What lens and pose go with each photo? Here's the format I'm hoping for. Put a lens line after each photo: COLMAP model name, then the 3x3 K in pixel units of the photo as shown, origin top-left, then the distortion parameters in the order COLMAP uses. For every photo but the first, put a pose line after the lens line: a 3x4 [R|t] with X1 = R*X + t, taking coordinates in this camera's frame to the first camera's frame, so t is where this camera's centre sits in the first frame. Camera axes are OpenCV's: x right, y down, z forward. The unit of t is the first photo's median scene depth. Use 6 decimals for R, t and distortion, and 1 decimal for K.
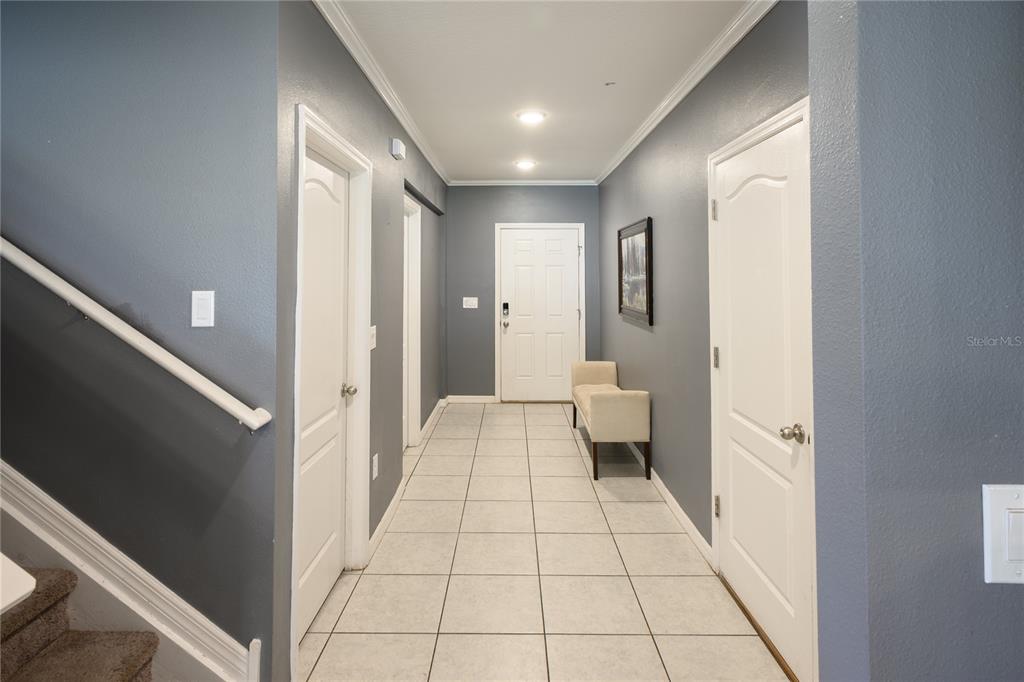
lens RADIAL K [[525.2, 0, 515.5], [0, 525.2, 336.5], [0, 0, 1]] dist [-0.004324, -0.000034]
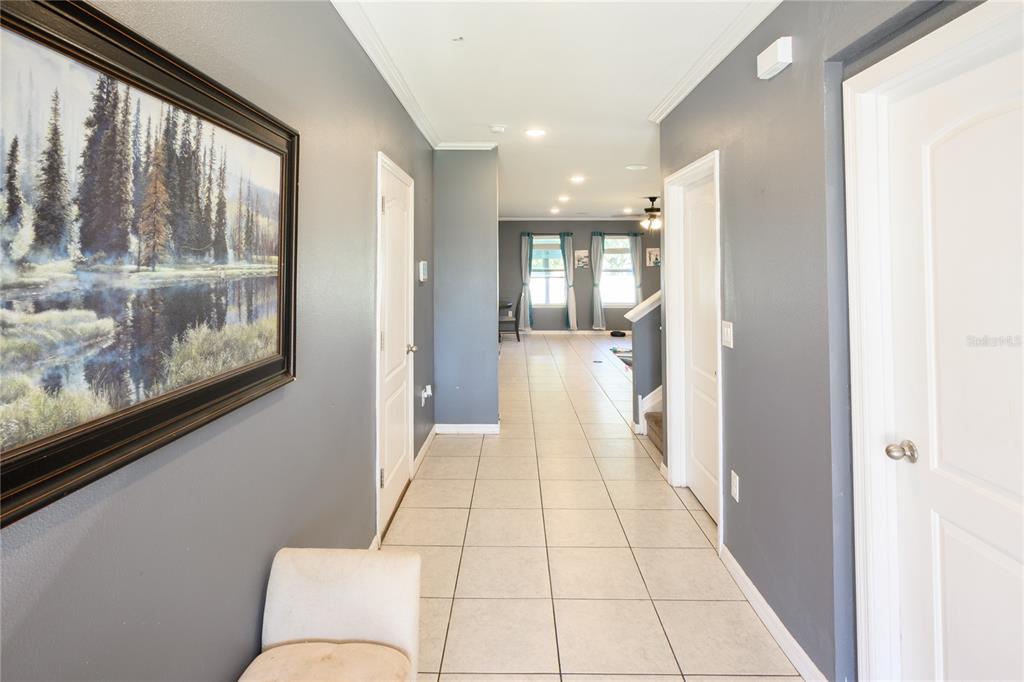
lens RADIAL K [[525.2, 0, 515.5], [0, 525.2, 336.5], [0, 0, 1]] dist [-0.004324, -0.000034]
pose [[-0.999947, -0.008125, 0.006298, 0.095543], [-0.006308, 0.968684, 0.248215, -0.203653], [-0.008118, 0.248162, -0.968684, 1.754598]]
